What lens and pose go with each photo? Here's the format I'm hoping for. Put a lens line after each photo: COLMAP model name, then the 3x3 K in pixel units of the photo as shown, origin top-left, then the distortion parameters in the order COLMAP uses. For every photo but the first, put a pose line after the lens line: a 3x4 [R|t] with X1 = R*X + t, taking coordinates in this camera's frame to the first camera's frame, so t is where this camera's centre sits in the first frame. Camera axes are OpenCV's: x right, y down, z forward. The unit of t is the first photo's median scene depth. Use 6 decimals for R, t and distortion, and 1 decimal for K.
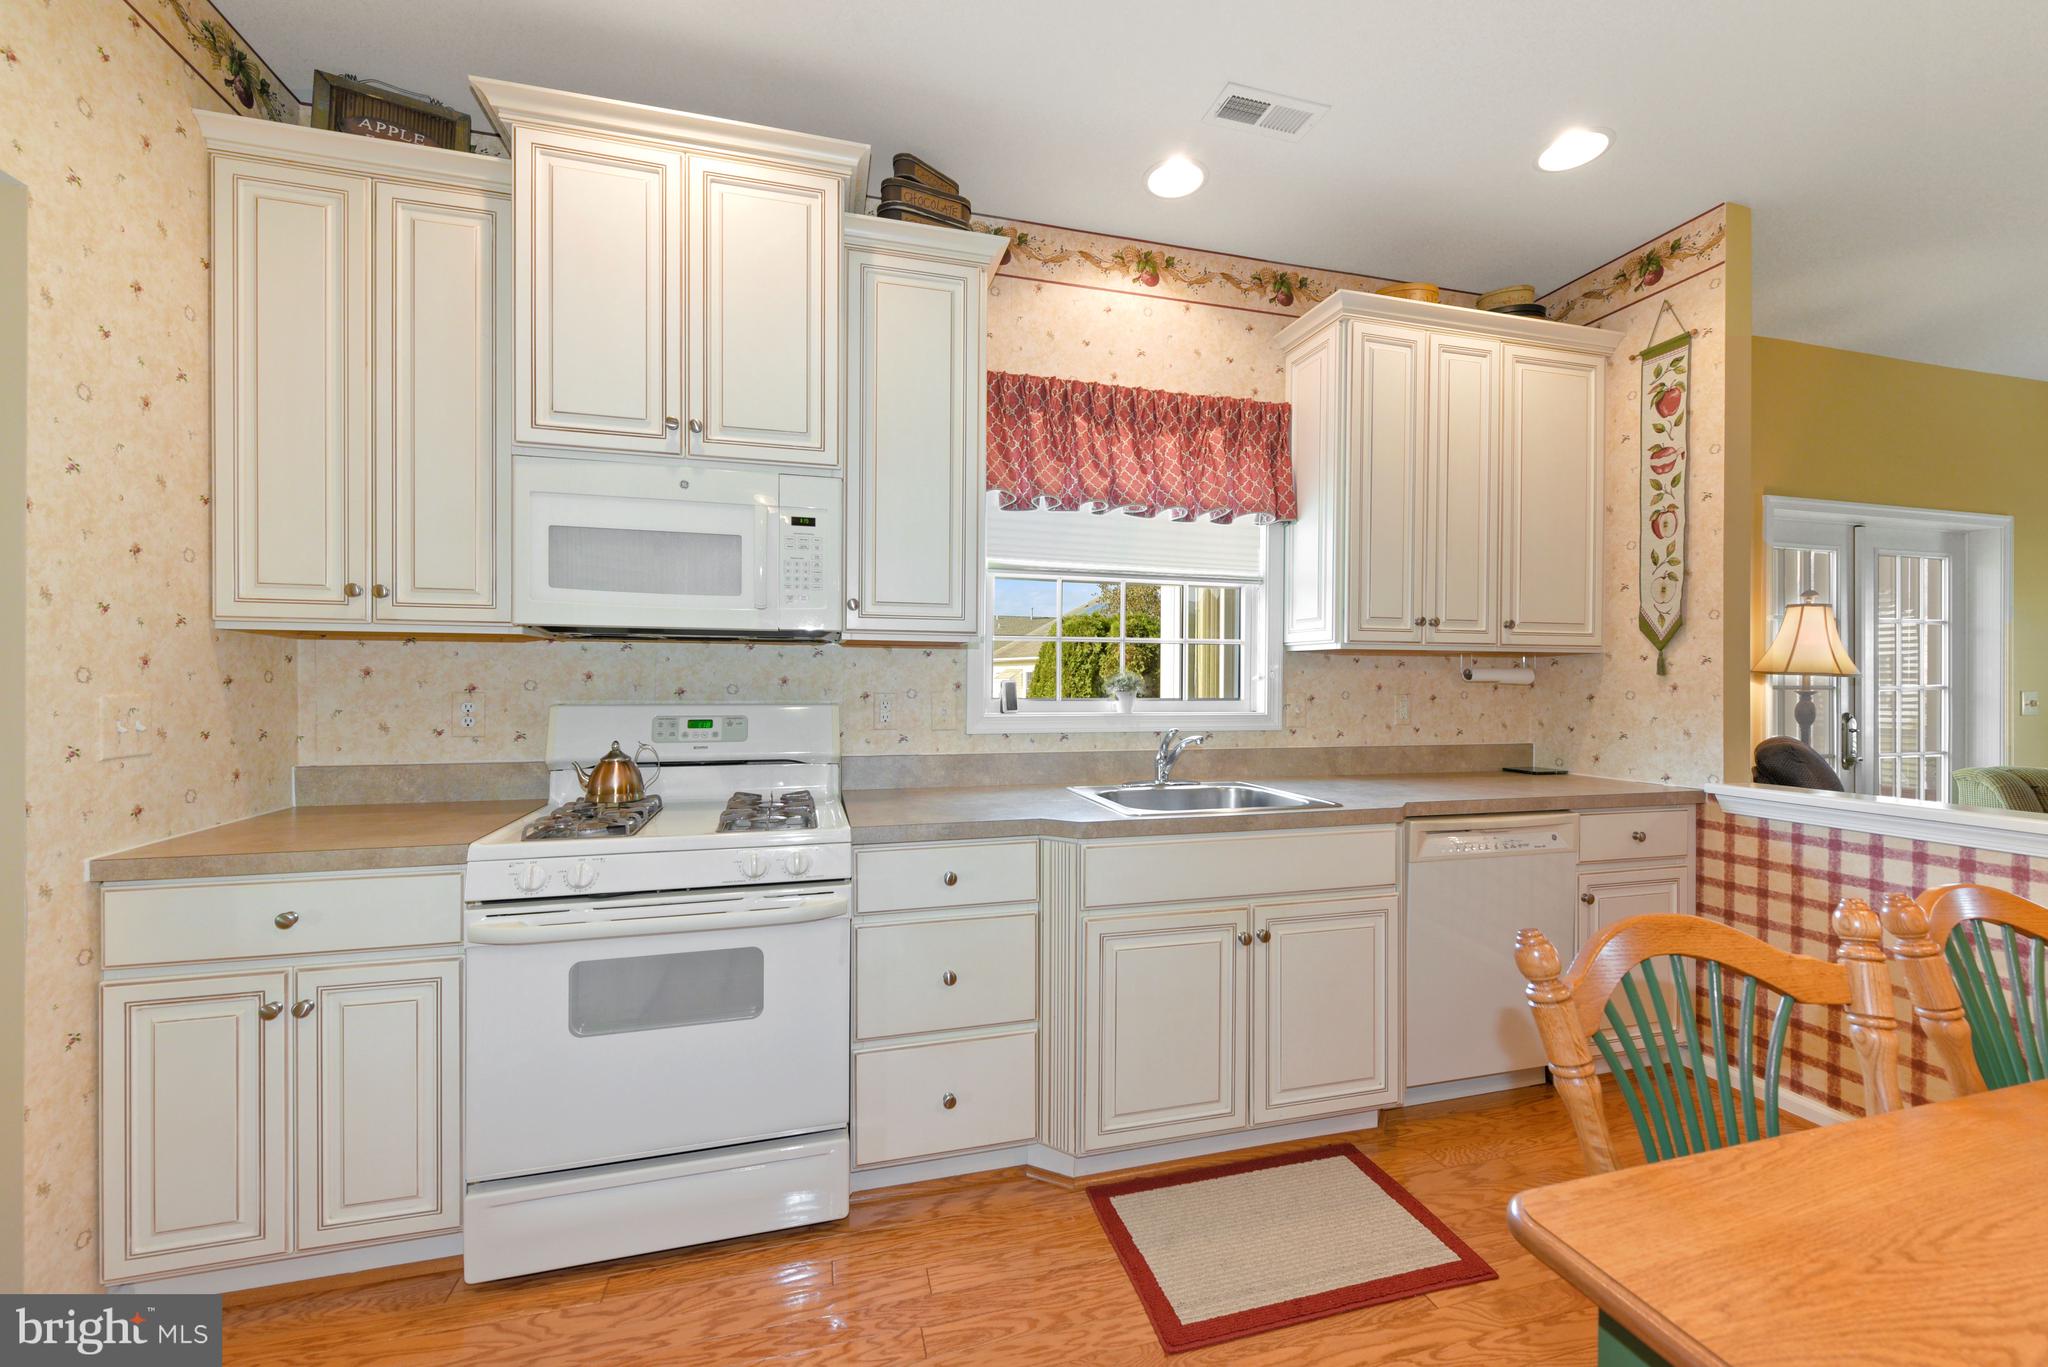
lens RADIAL K [[800.3, 0, 1025.0], [0, 800.3, 686.8], [0, 0, 1]] dist [0.001233, -0.000037]
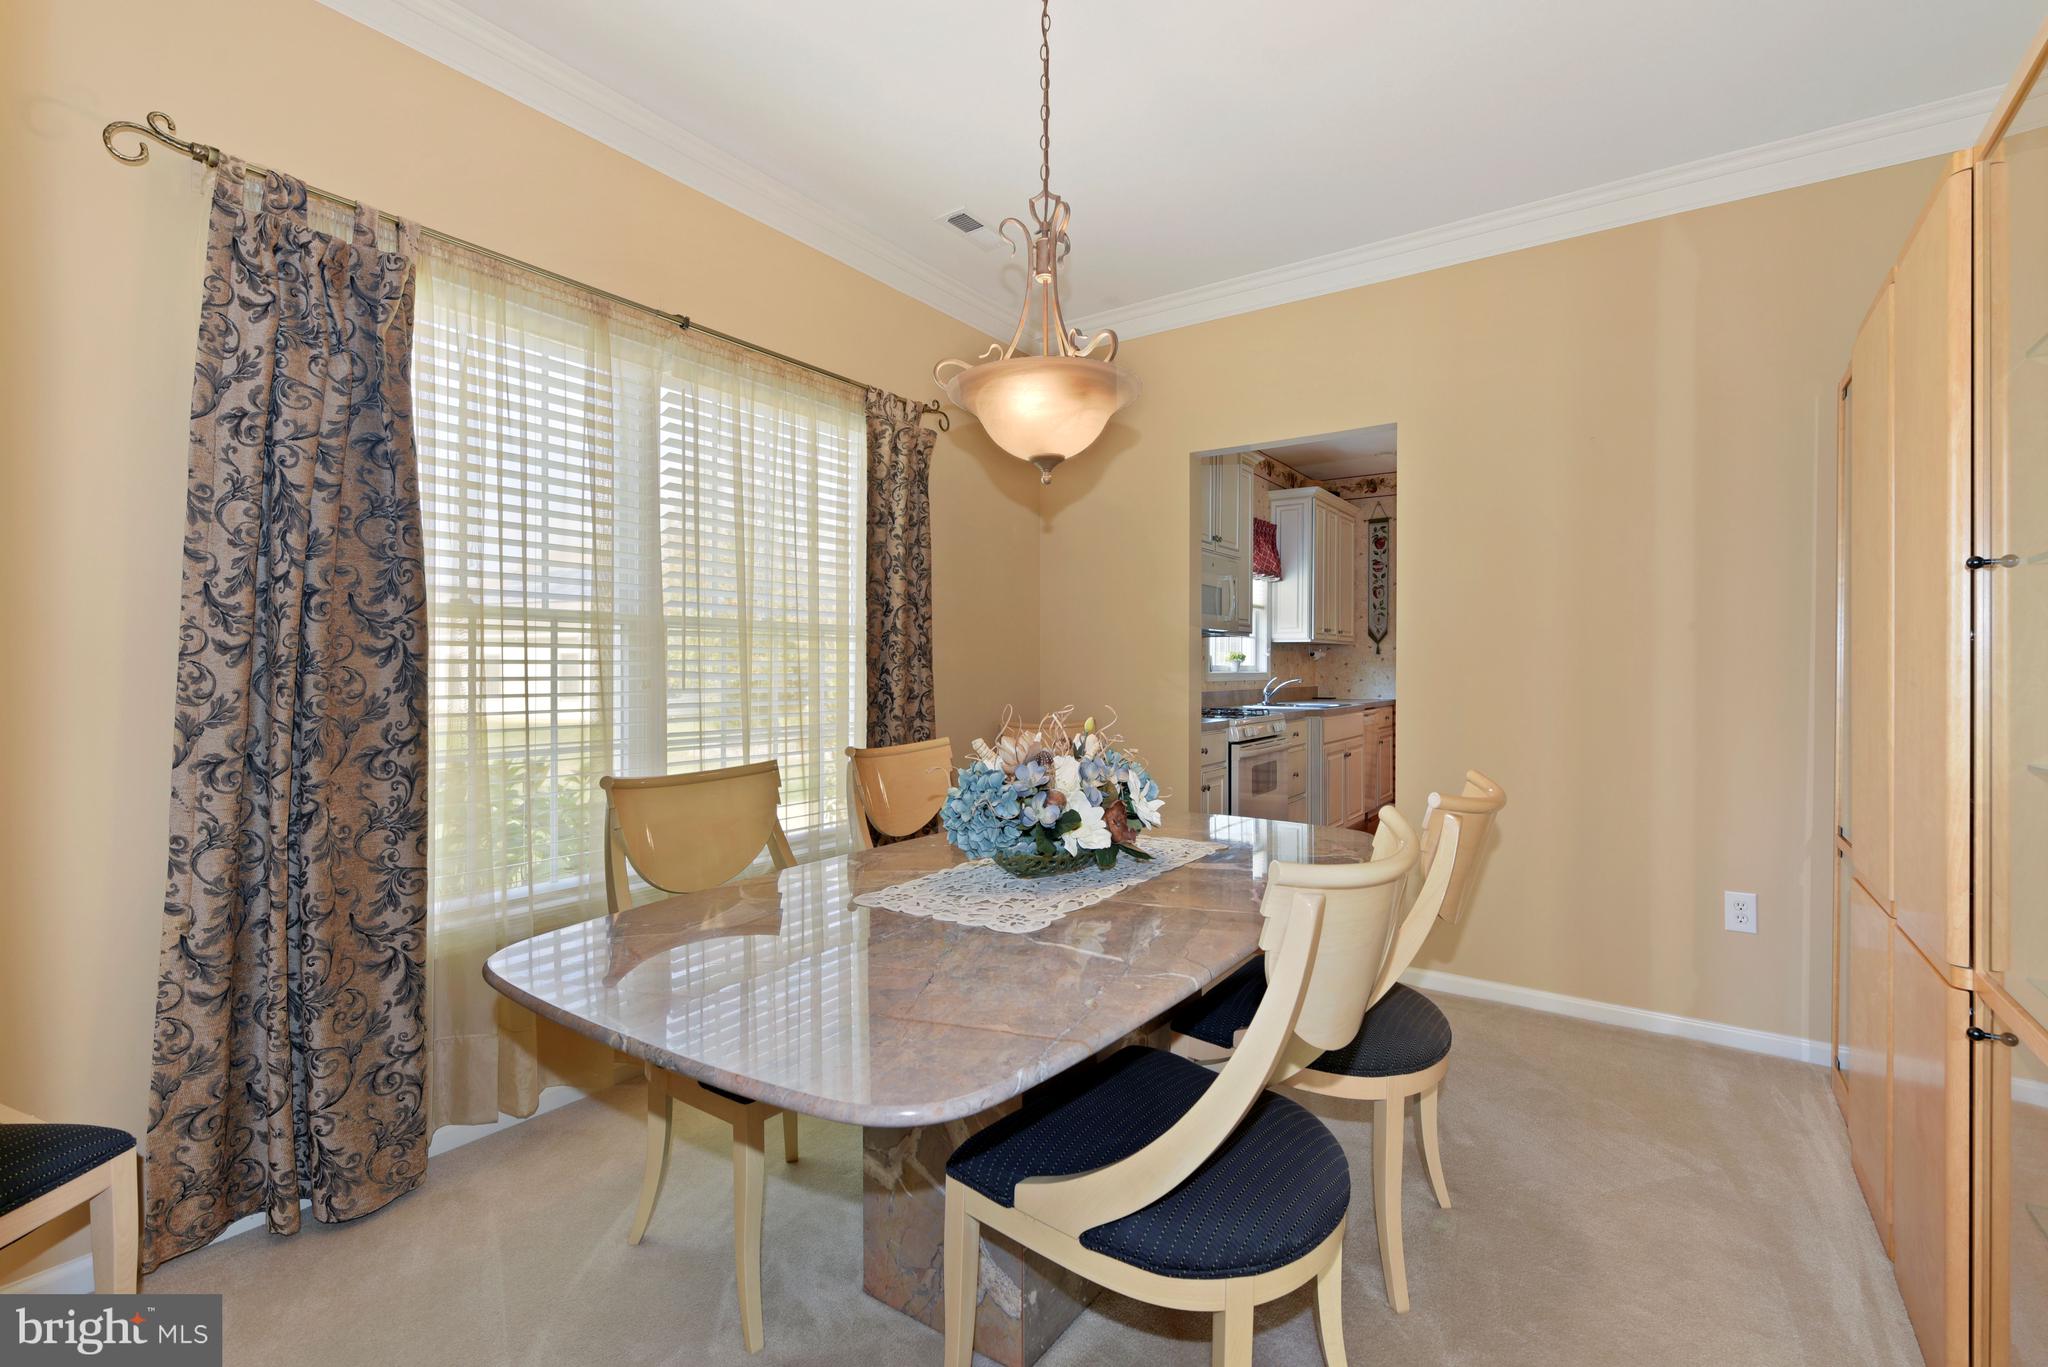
lens RADIAL K [[898.6, 0, 1026.4], [0, 898.6, 678.3], [0, 0, 1]] dist [-0.006692, 0.000016]
pose [[0.767022, -0.017345, 0.641387, -1.799693], [0.012516, 0.999849, 0.012070, 0.013054], [-0.641499, -0.001230, 0.767123, -0.418608]]
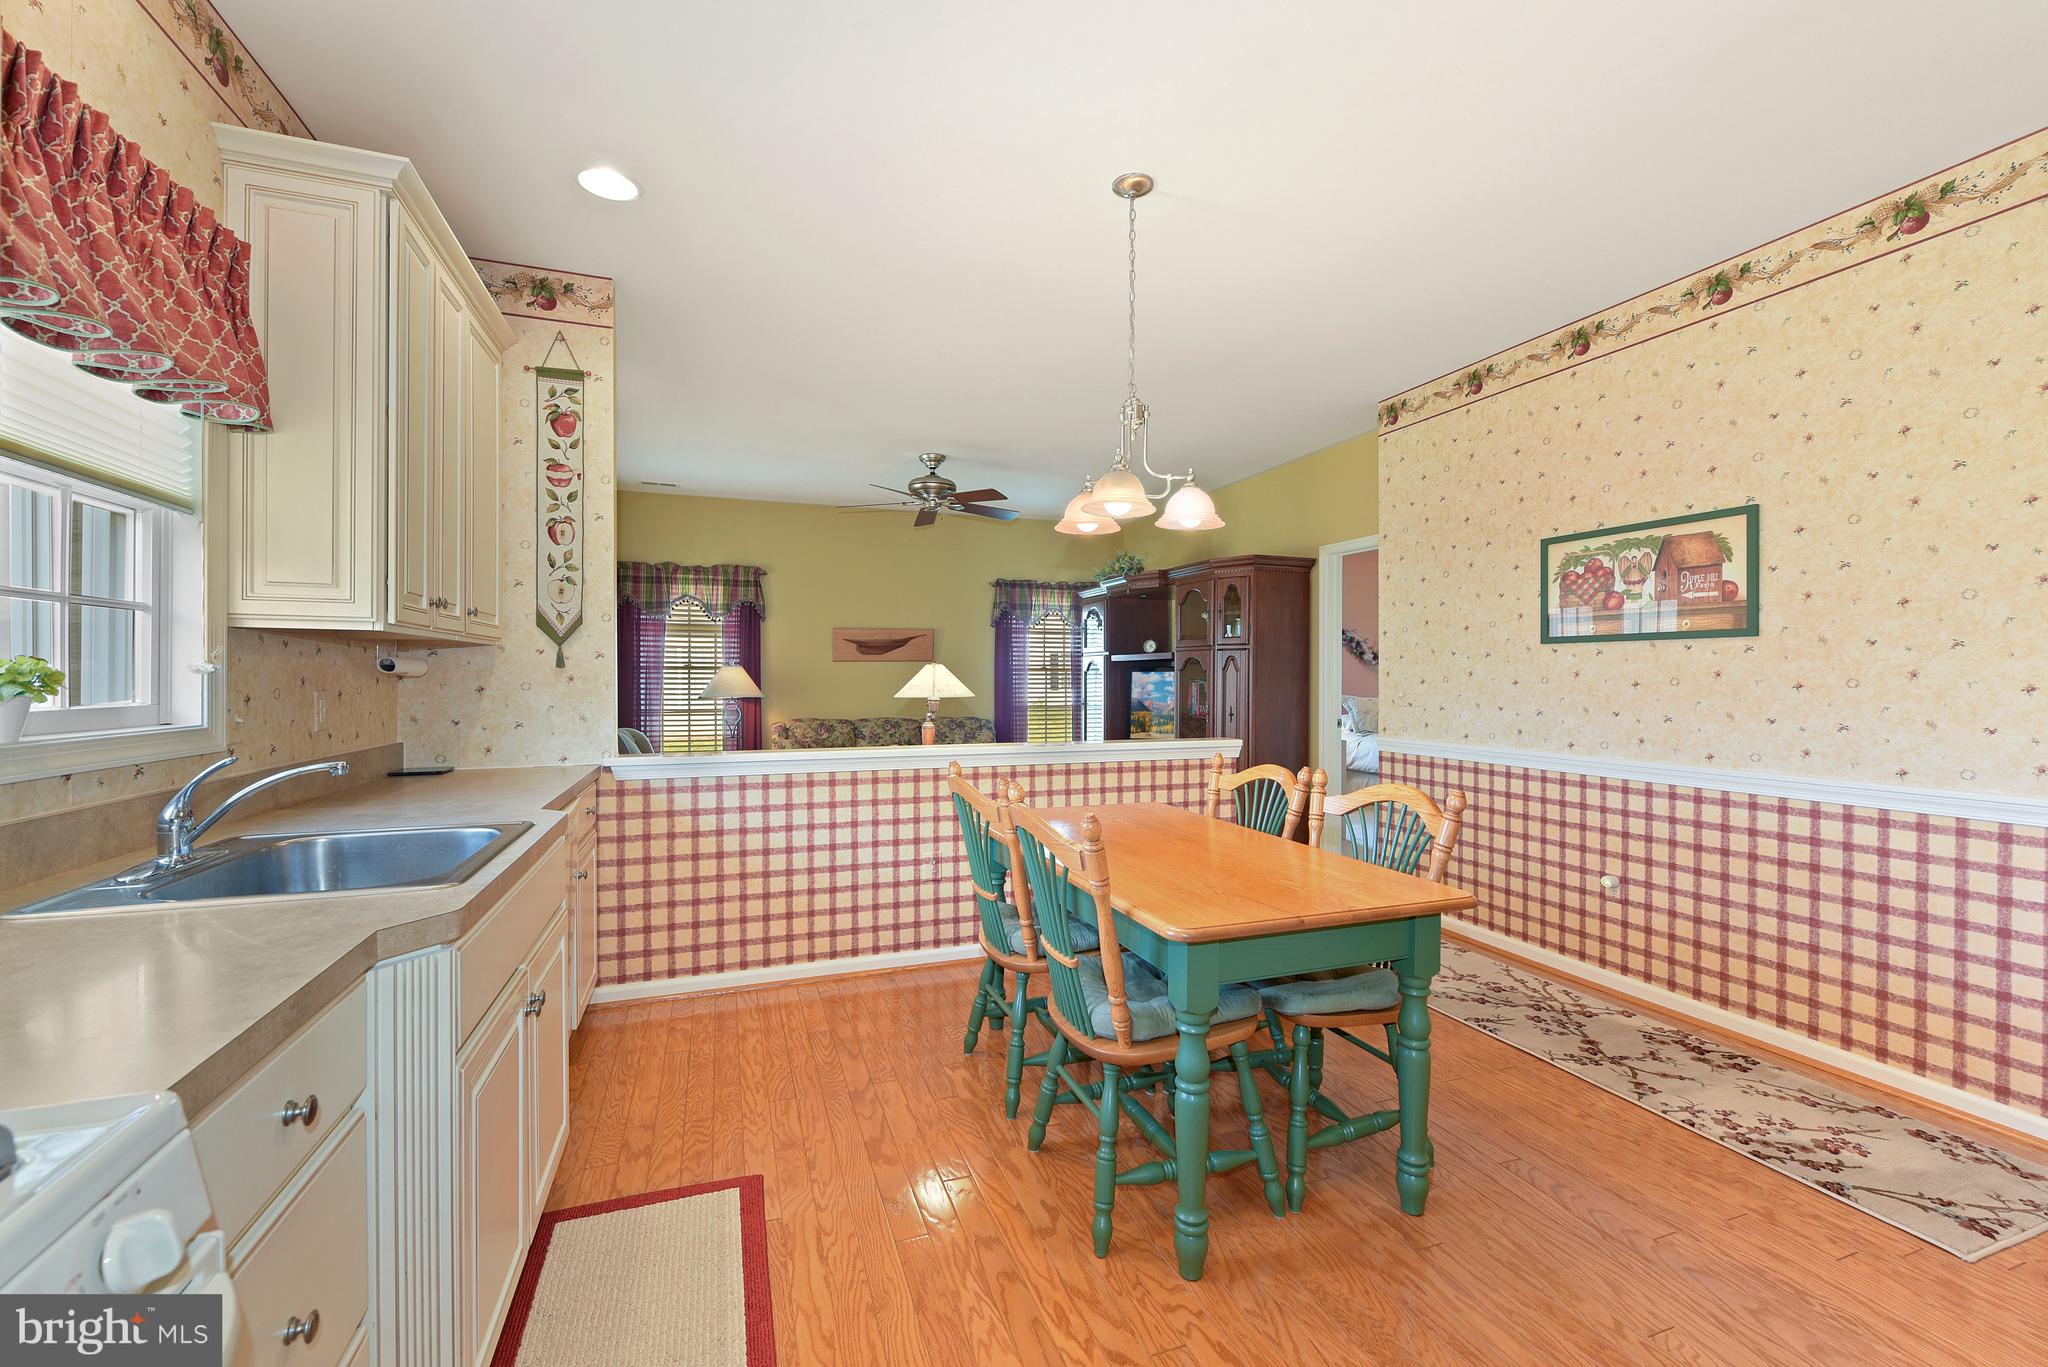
lens RADIAL K [[846.6, 0, 1027.9], [0, 846.6, 685.0], [0, 0, 1]] dist [0.001080, -0.001973]
pose [[-0.084599, -0.015291, 0.996298, -0.436758], [0.003757, 0.999870, 0.015665, -0.006448], [-0.996408, 0.005068, -0.084531, 0.451928]]
